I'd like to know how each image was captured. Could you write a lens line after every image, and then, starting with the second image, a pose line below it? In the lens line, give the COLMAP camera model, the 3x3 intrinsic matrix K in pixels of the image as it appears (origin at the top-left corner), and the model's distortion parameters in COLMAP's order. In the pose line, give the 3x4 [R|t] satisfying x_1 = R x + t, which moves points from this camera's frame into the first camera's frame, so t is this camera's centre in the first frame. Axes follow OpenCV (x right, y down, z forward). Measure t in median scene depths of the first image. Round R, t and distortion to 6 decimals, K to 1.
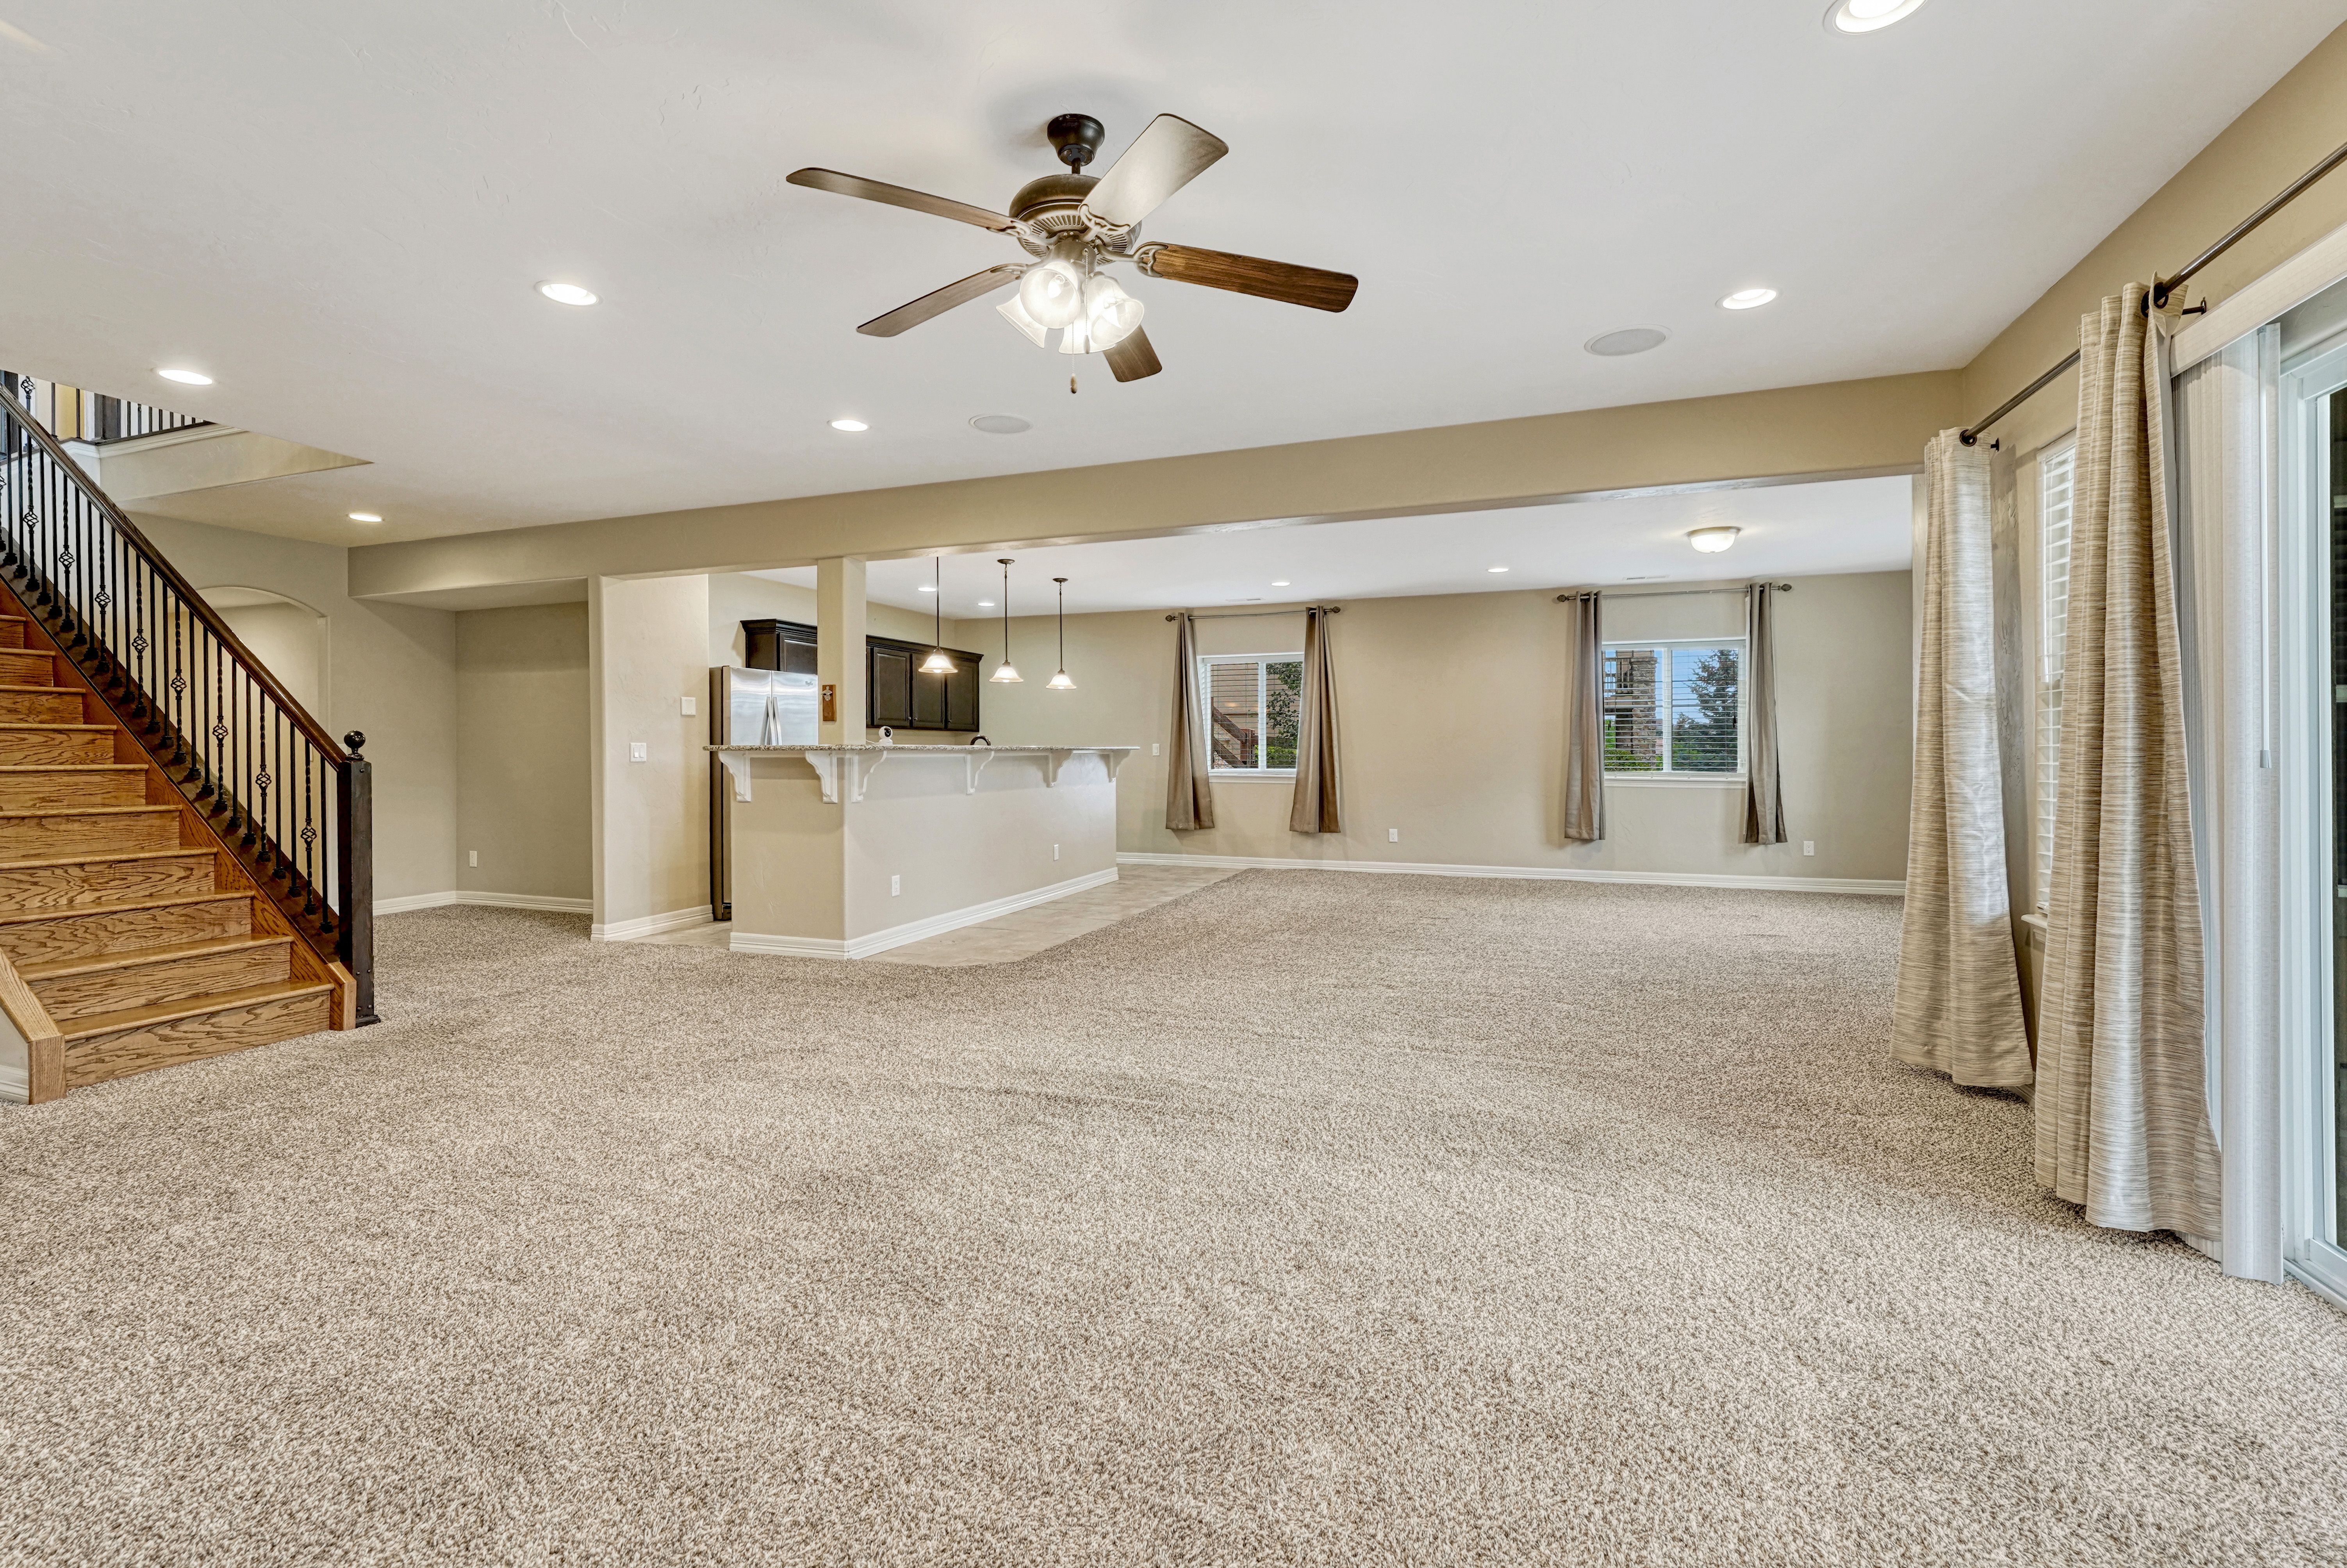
lens RADIAL K [[1033.5, 0, 1173.5], [0, 1033.5, 784.0], [0, 0, 1]] dist [-0.002233, -0.000161]
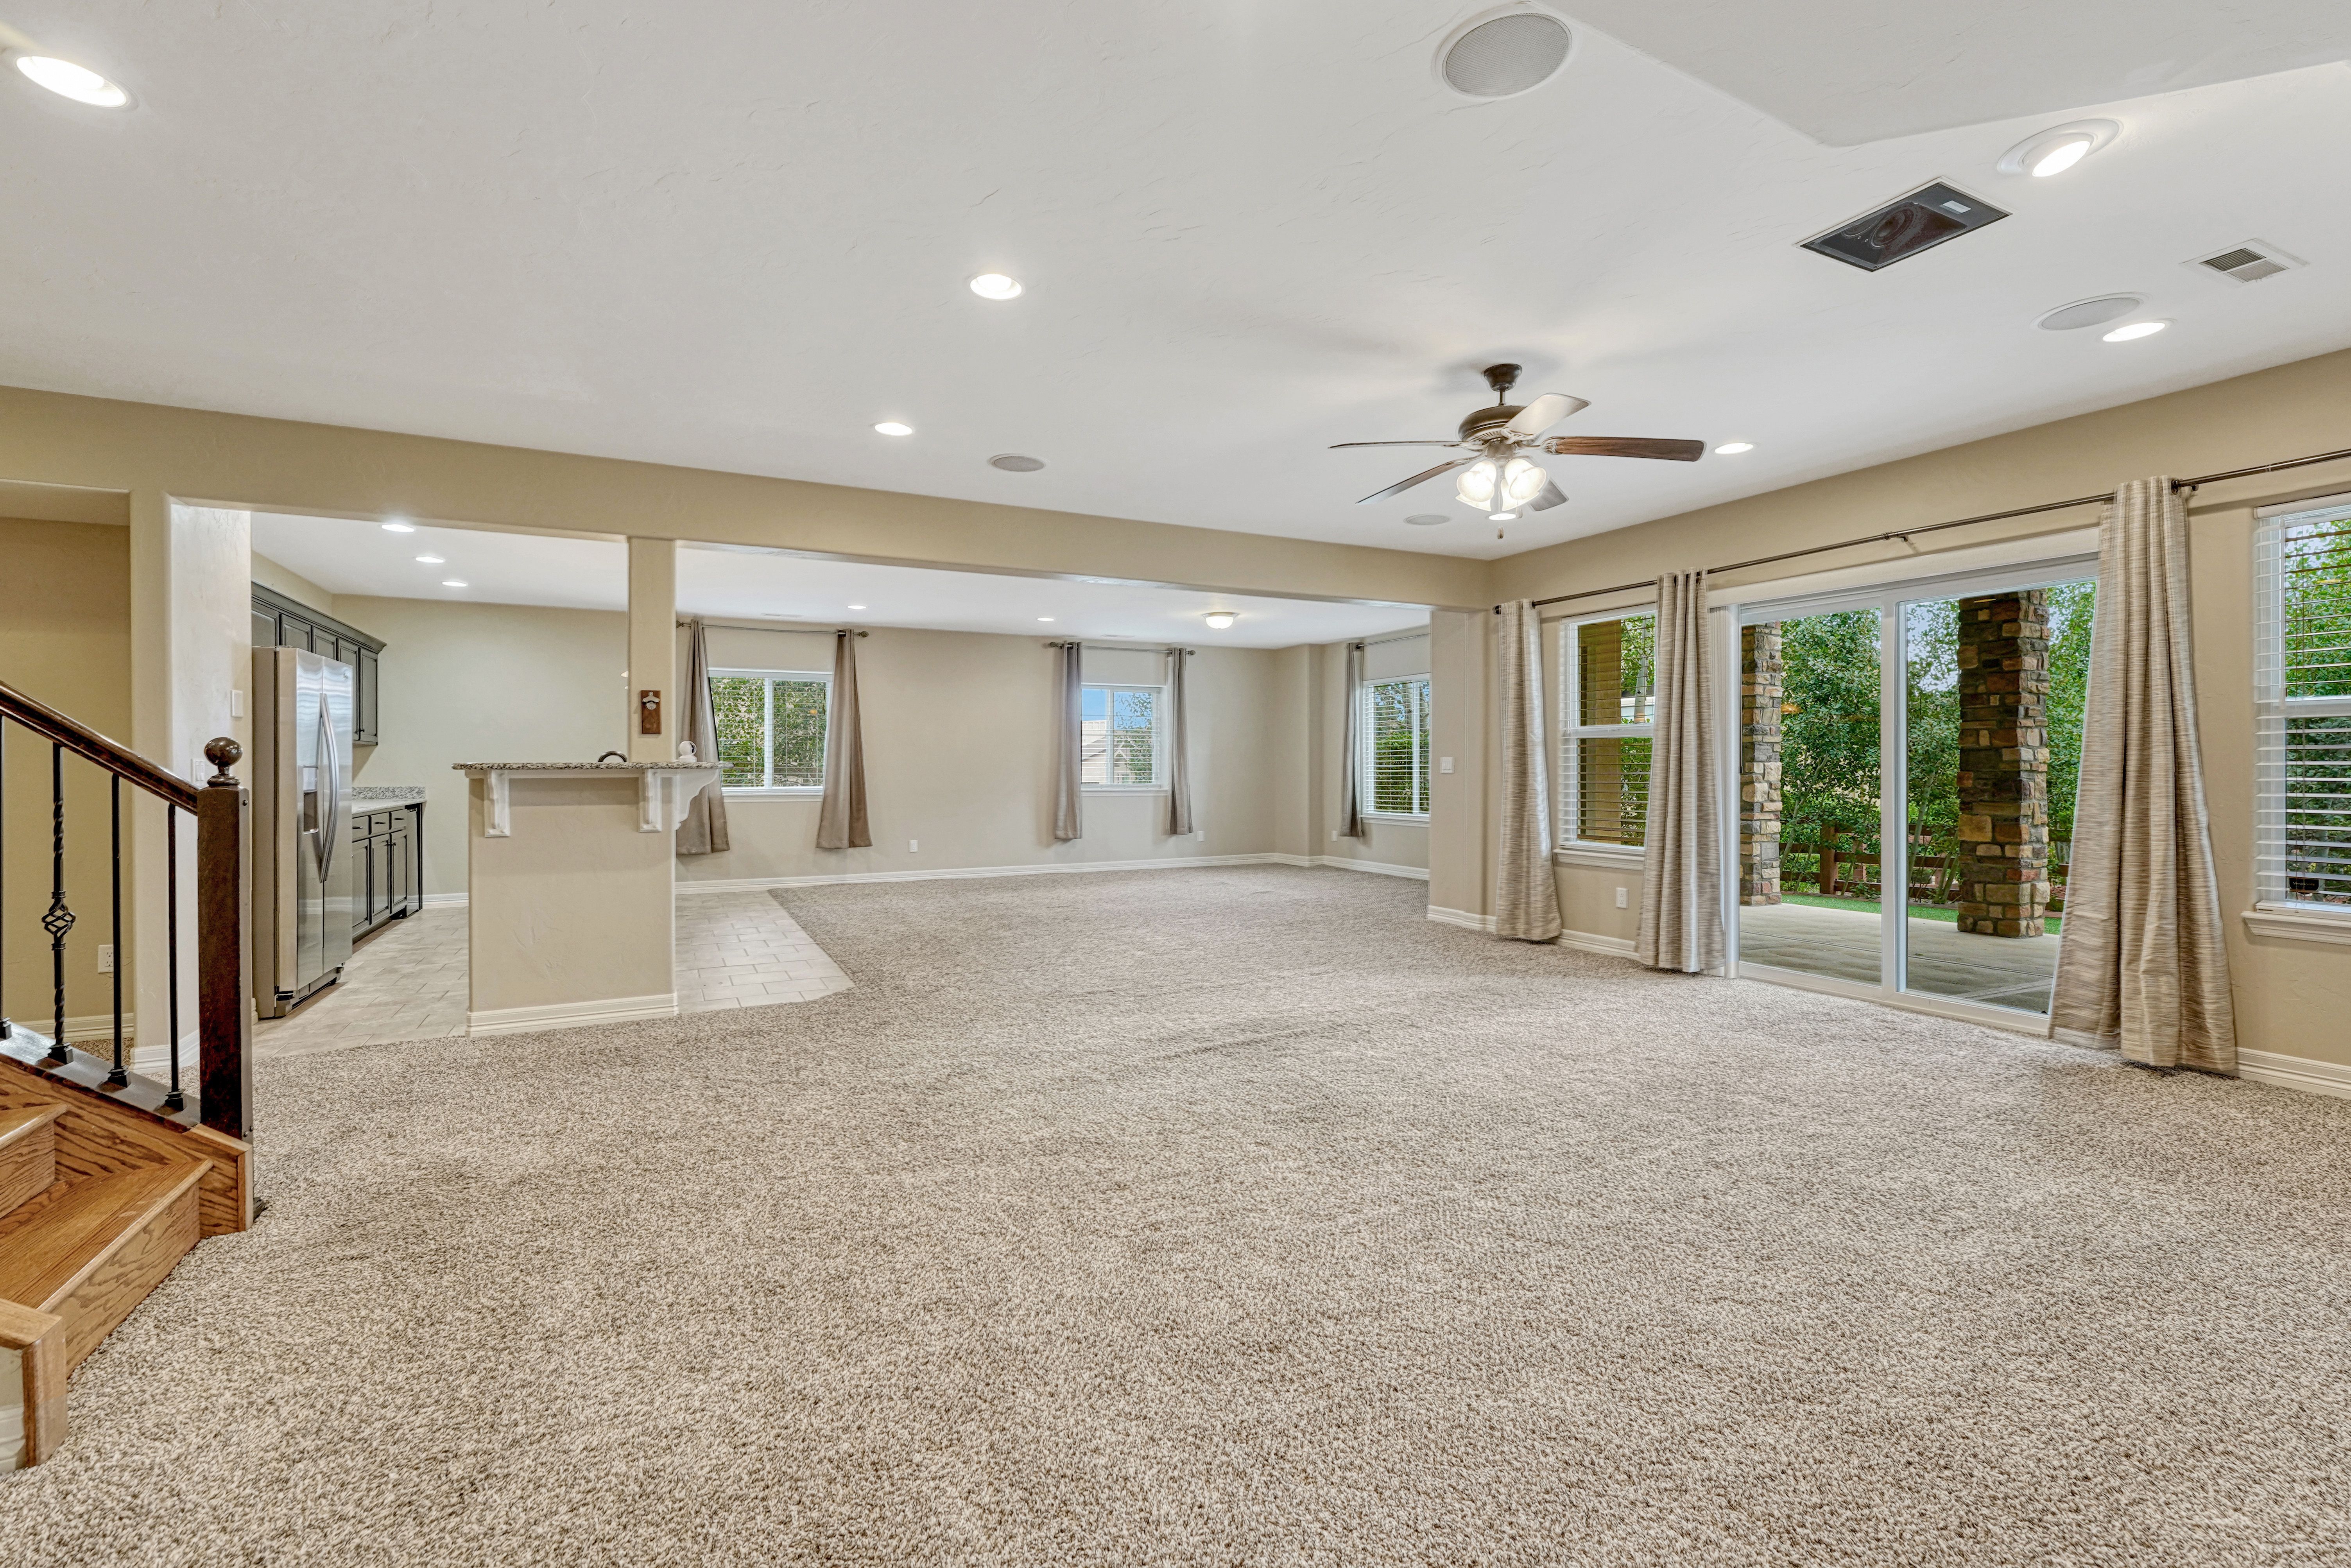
lens RADIAL K [[1004.4, 0, 1175.5], [0, 1004.4, 784.0], [0, 0, 1]] dist [-0.001631, -0.000122]
pose [[0.665735, -0.012674, 0.746081, -0.433709], [0.024300, 0.999694, -0.004700, -0.004000], [-0.745792, 0.021259, 0.665839, 0.094629]]
